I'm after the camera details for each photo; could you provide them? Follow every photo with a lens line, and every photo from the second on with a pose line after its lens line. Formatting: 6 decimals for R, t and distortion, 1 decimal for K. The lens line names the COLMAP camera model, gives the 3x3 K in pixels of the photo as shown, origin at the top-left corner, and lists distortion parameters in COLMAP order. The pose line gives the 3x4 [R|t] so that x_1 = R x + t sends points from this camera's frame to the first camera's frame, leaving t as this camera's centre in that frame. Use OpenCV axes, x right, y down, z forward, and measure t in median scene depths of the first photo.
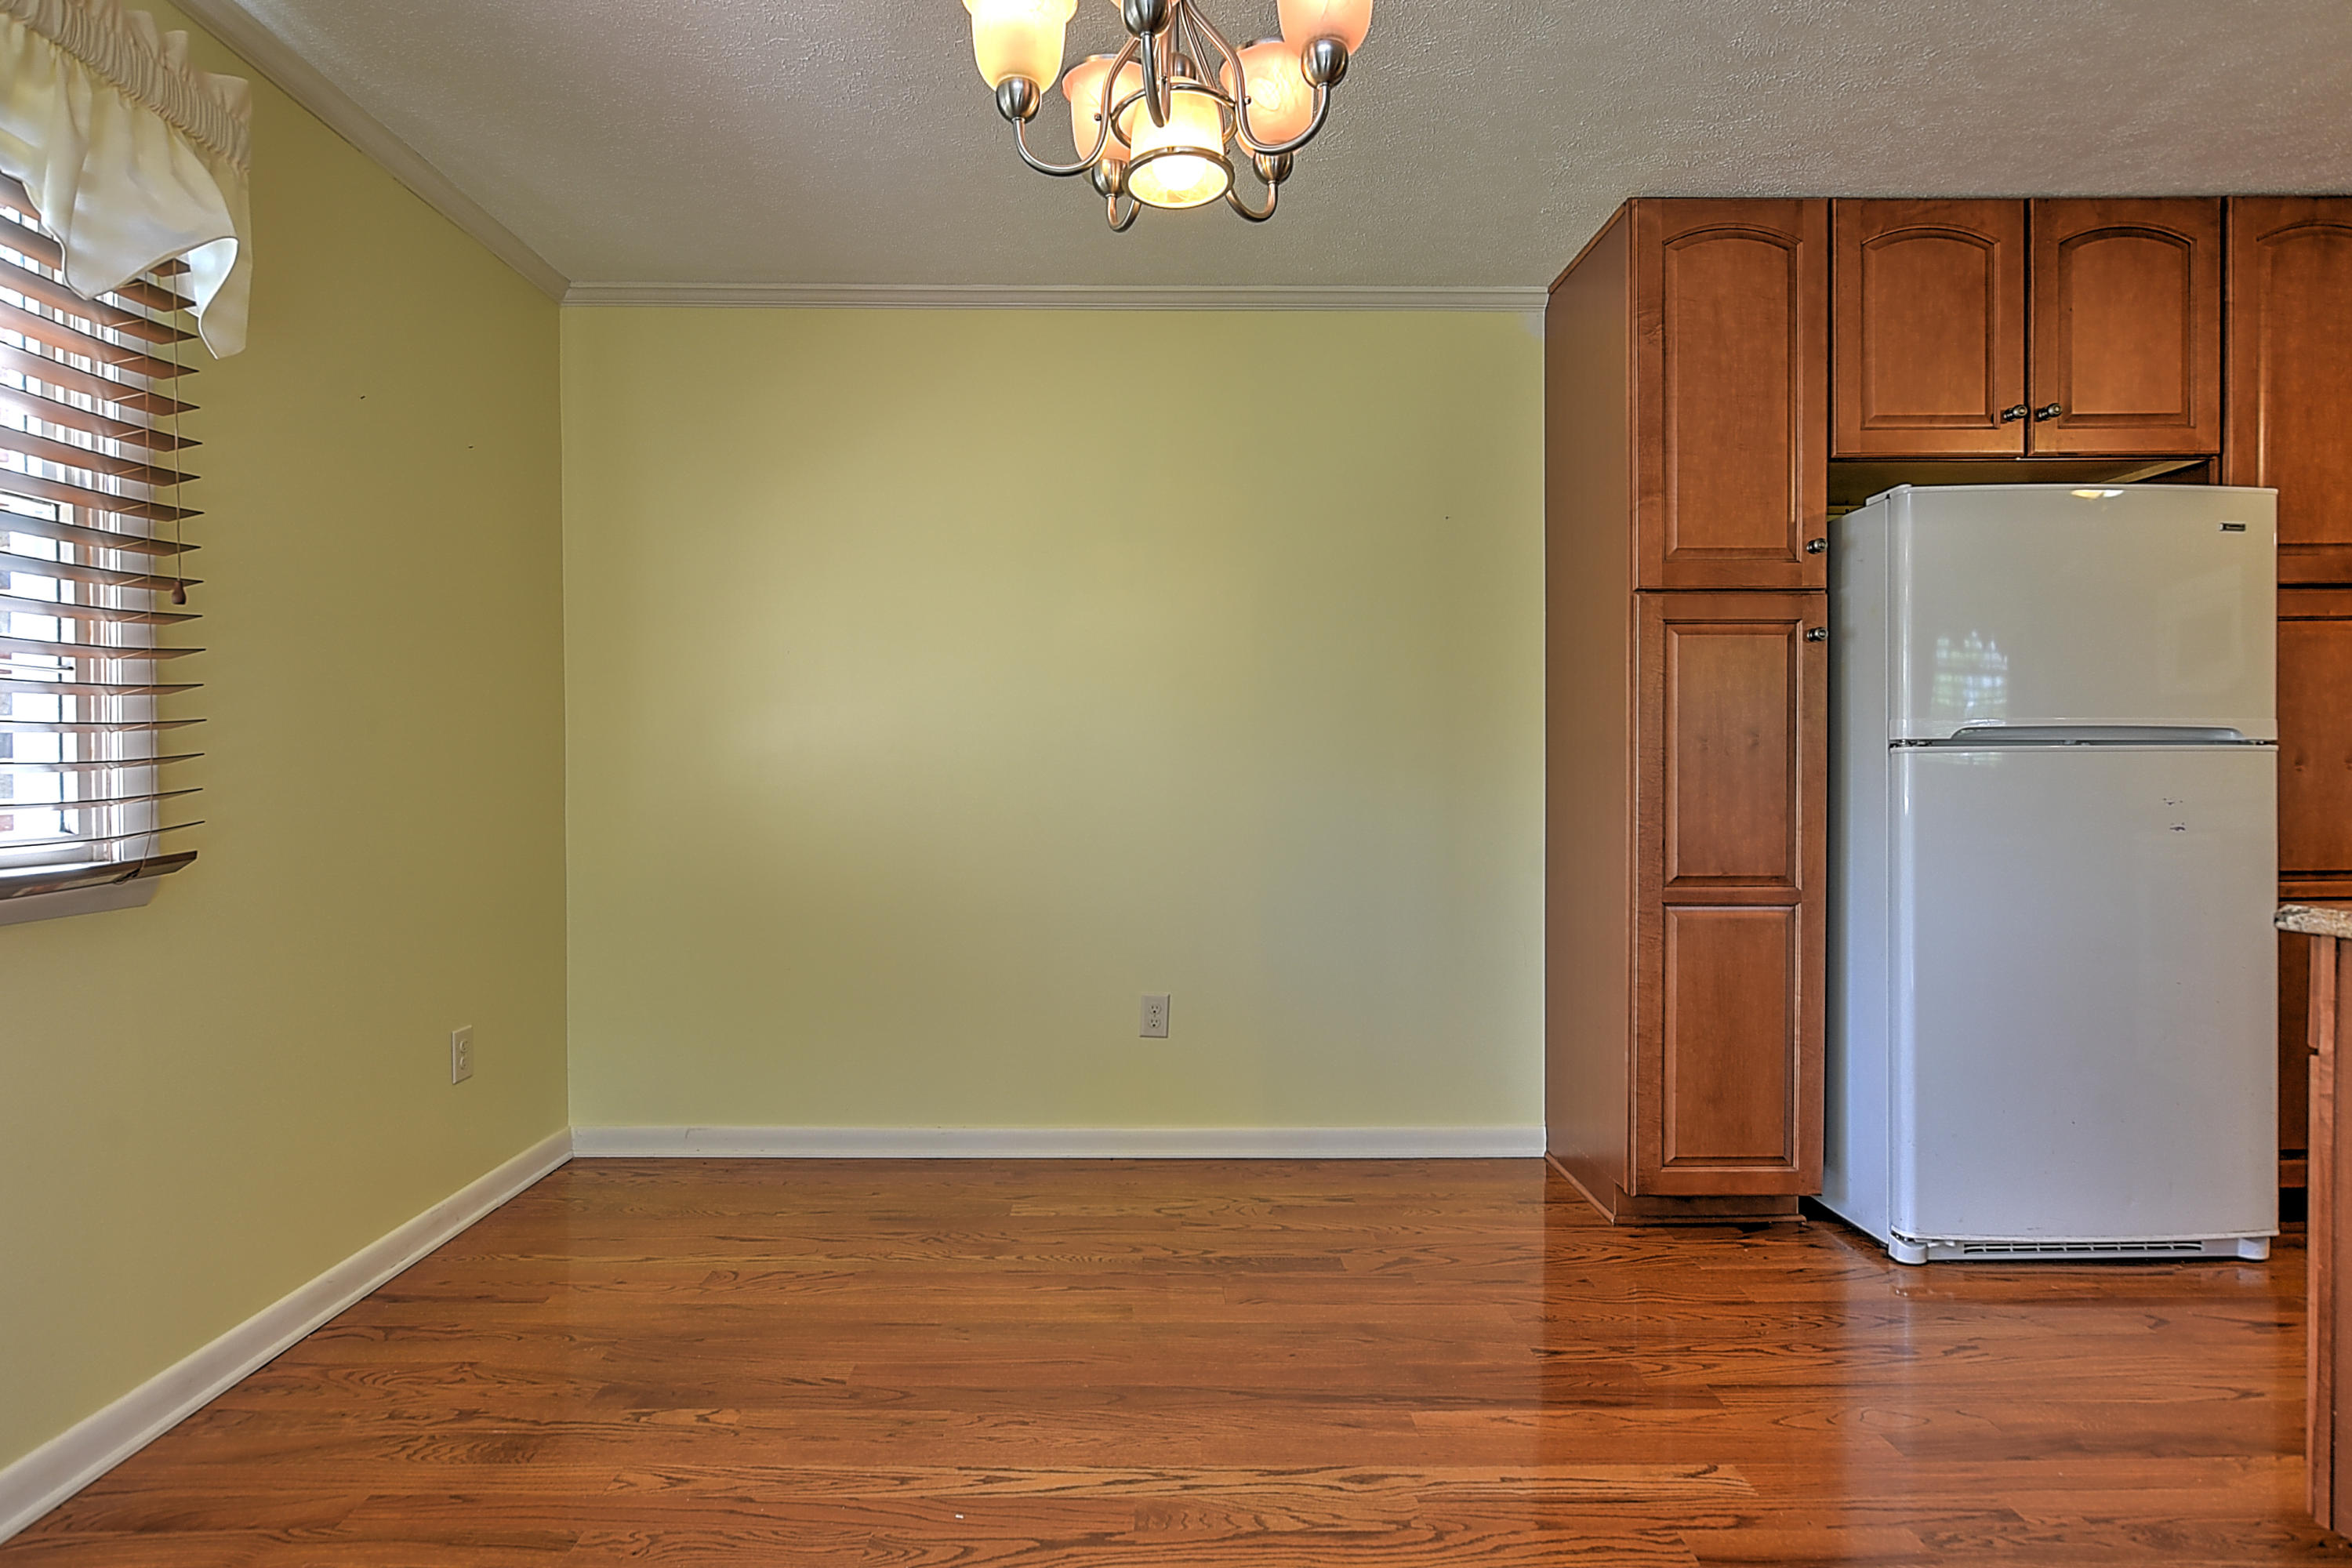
lens RADIAL K [[1213.2, 0, 1148.3], [0, 1213.2, 788.7], [0, 0, 1]] dist [-0.012721, 0.005452]
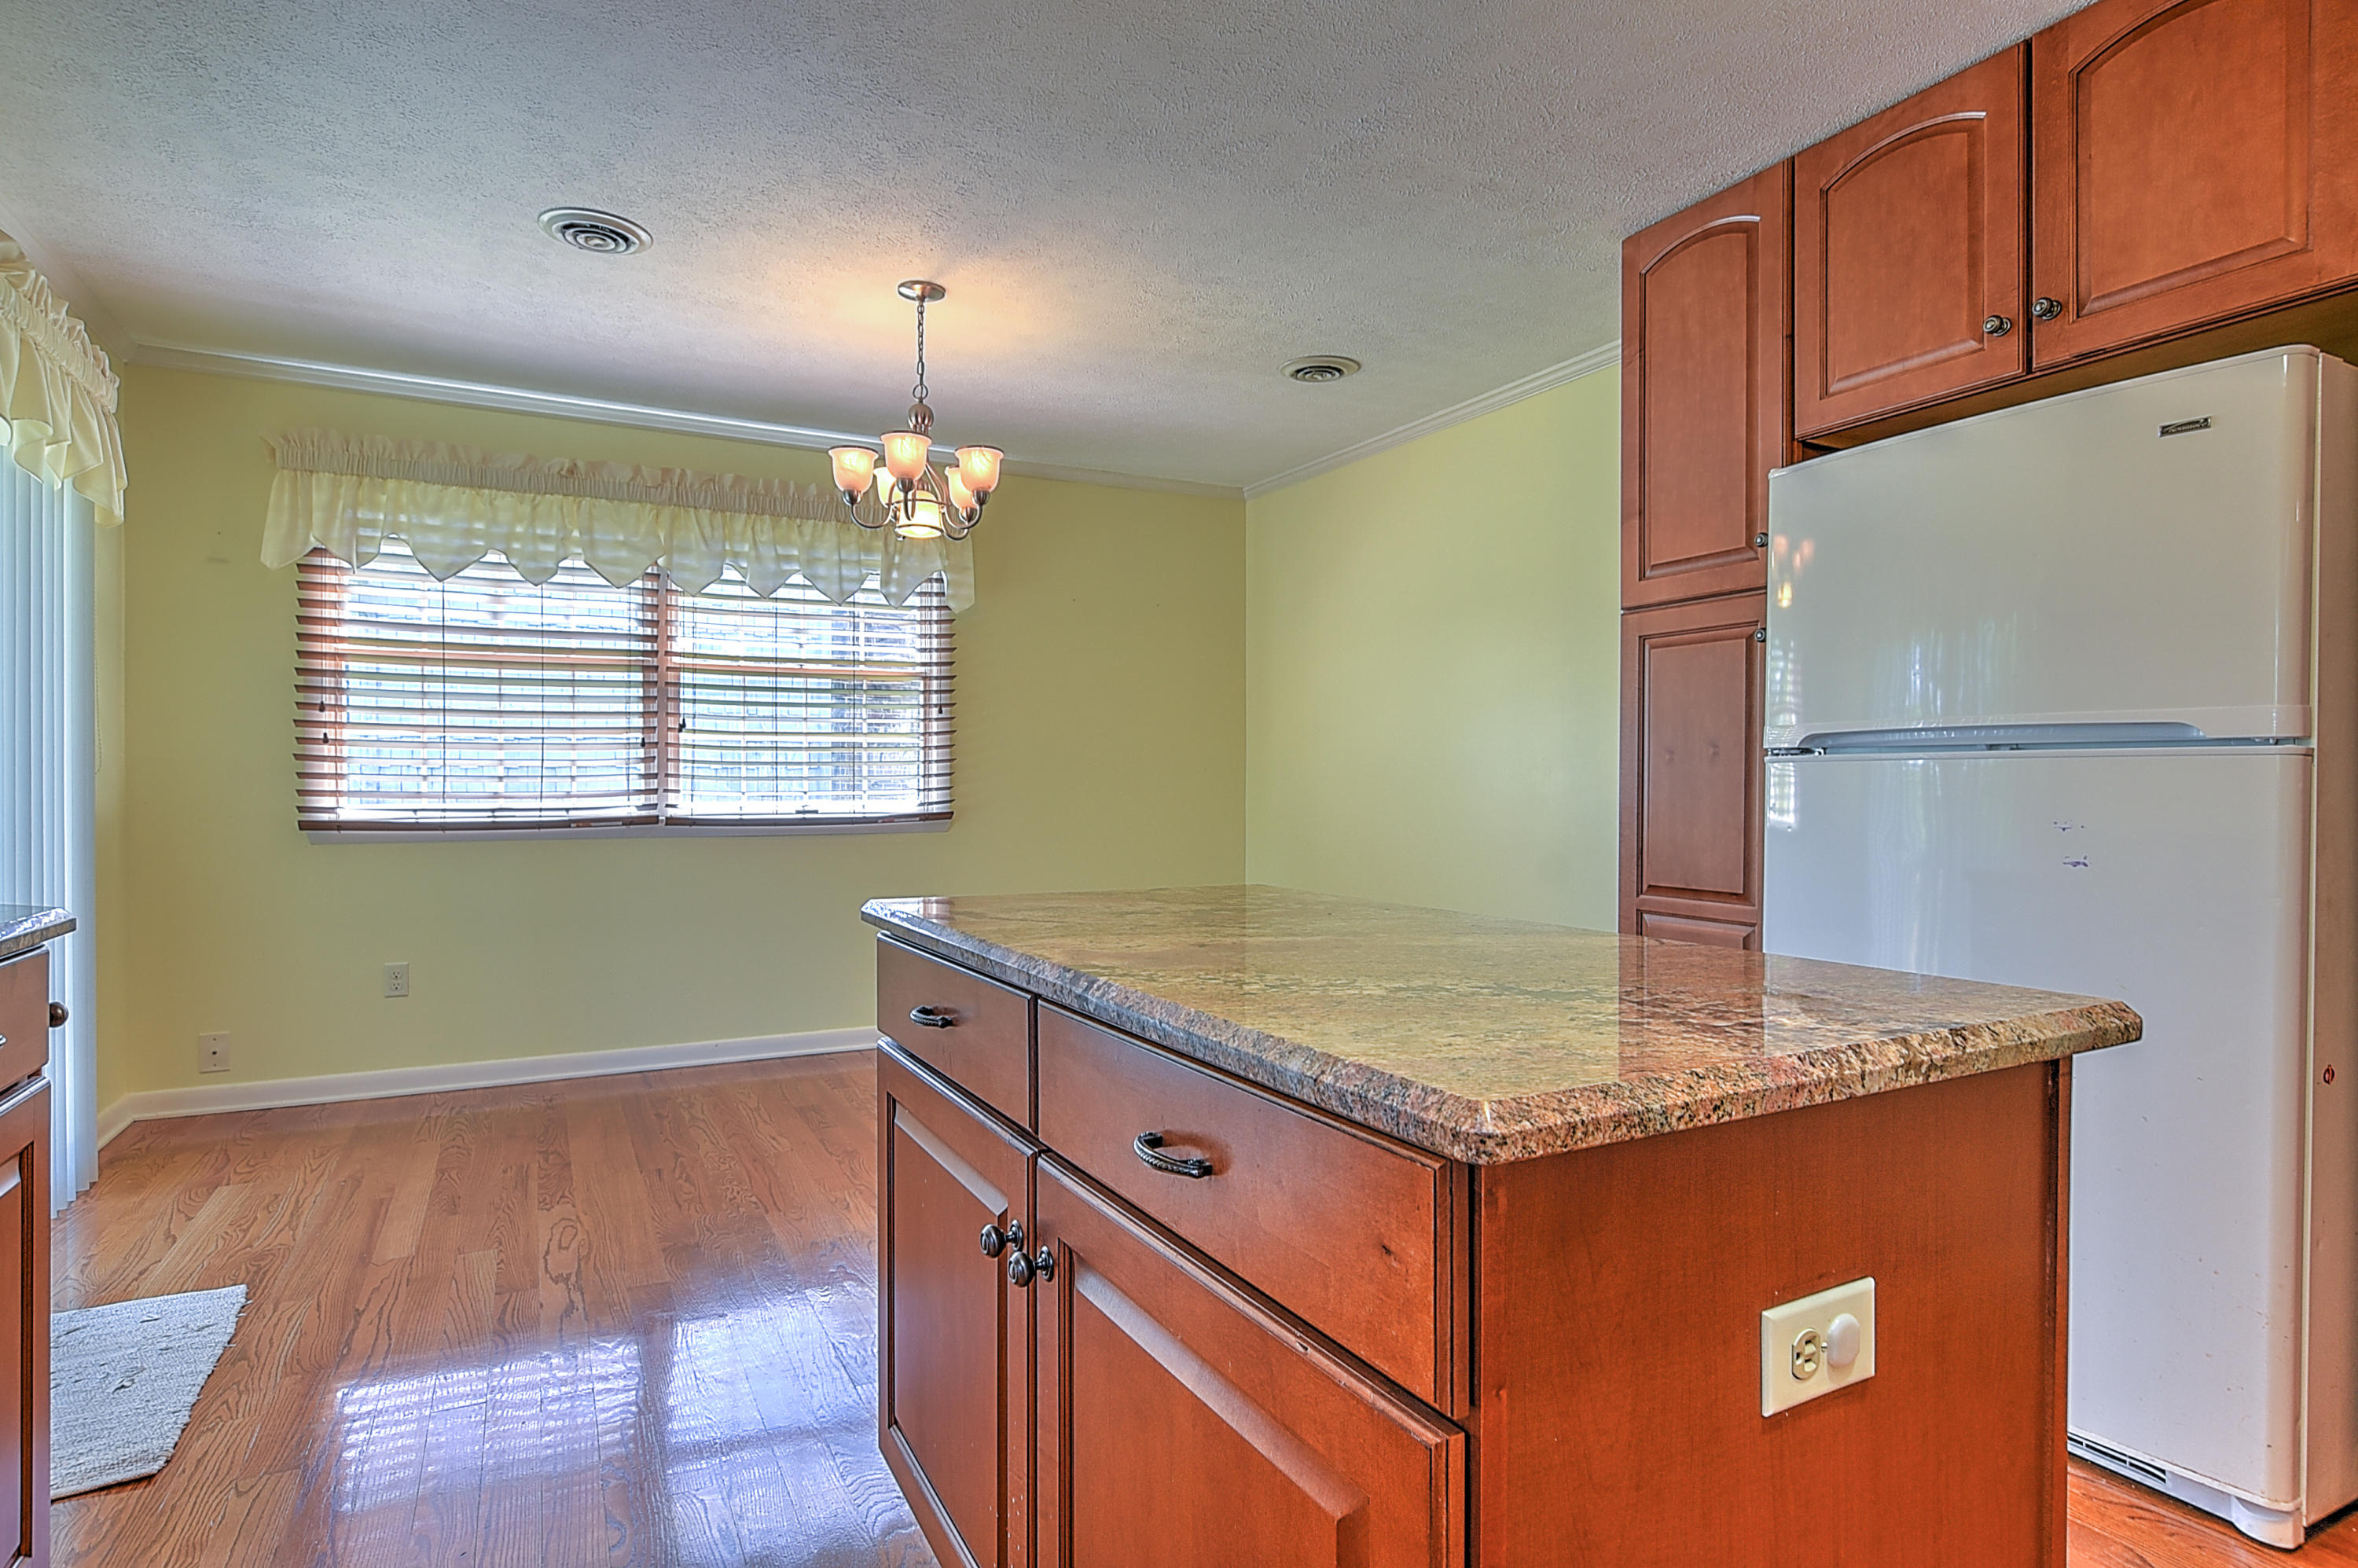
lens RADIAL K [[1216.3, 0, 1193.3], [0, 1216.3, 786.5], [0, 0, 1]] dist [-0.012721, 0.005452]
pose [[0.470000, 0.007522, -0.882634, 1.166736], [-0.016074, 0.999871, -0.000038, -0.004652], [0.882520, 0.014205, 0.470060, 0.176751]]
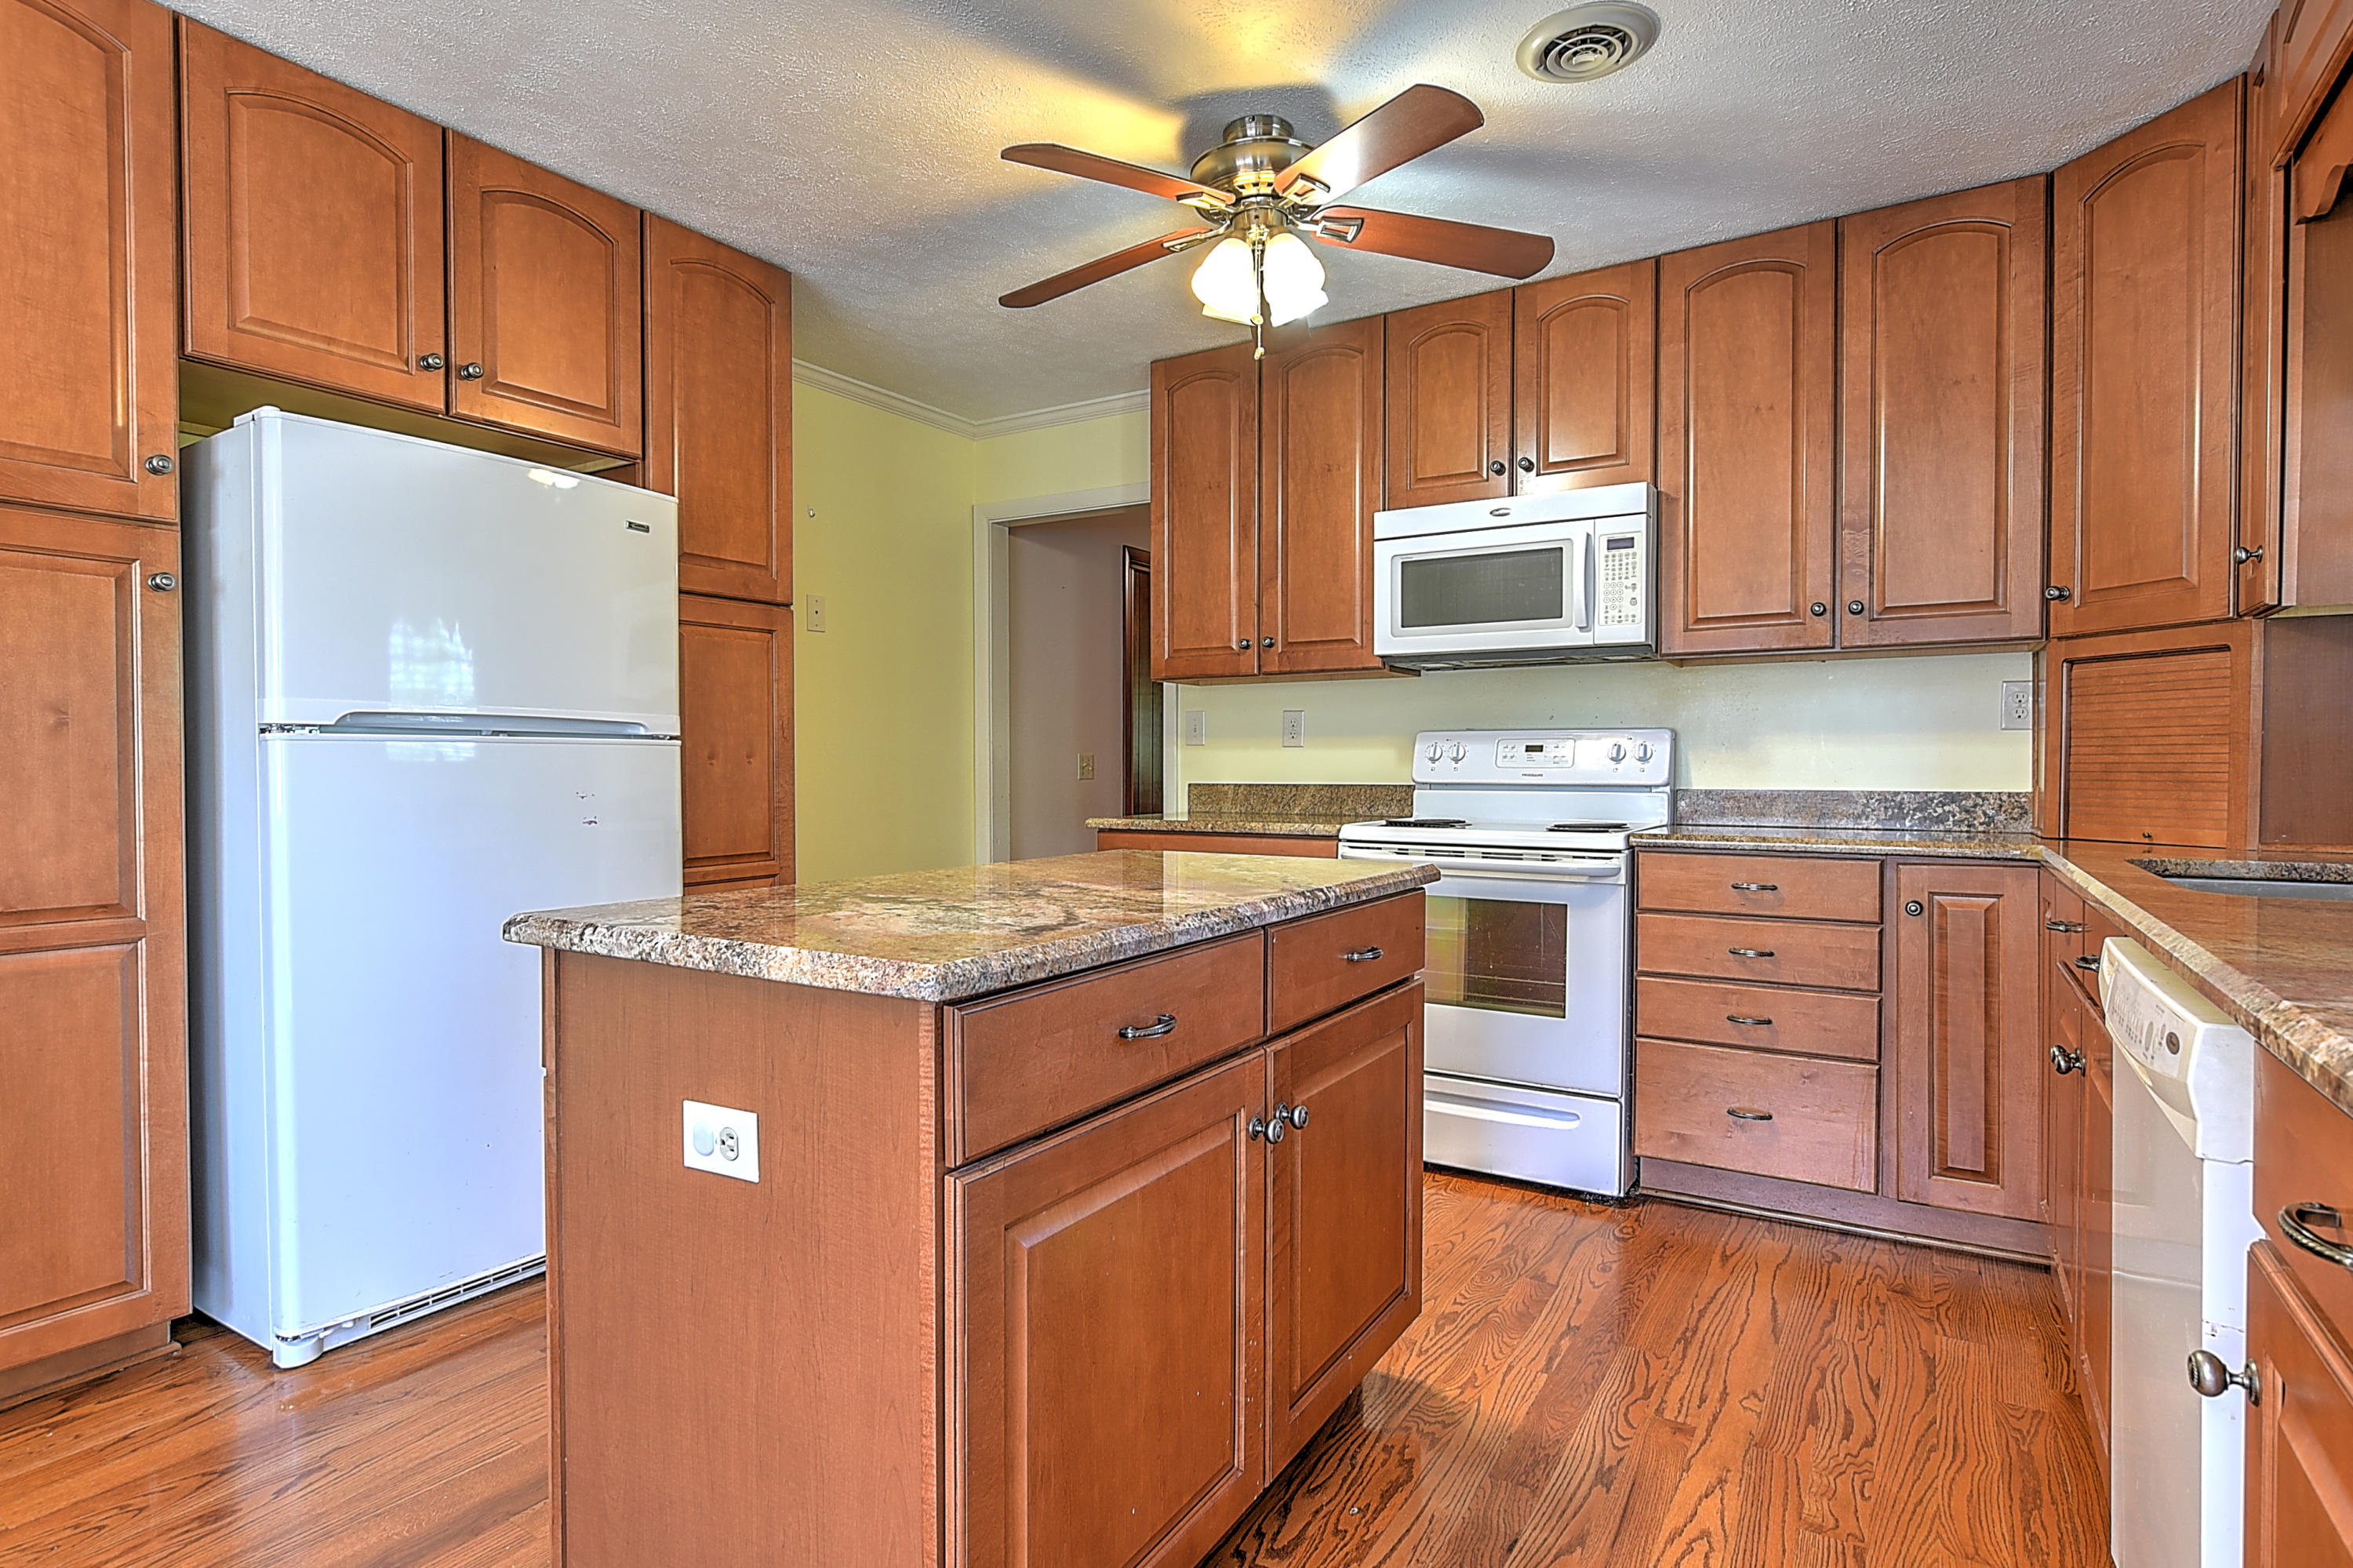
lens RADIAL K [[1213.8, 0, 1155.5], [0, 1213.8, 795.5], [0, 0, 1]] dist [-0.012721, 0.005452]
pose [[0.541492, -0.016788, 0.840538, 0.252482], [0.008272, 0.999859, 0.014641, 0.000291], [-0.840665, -0.000975, 0.541554, 0.066720]]
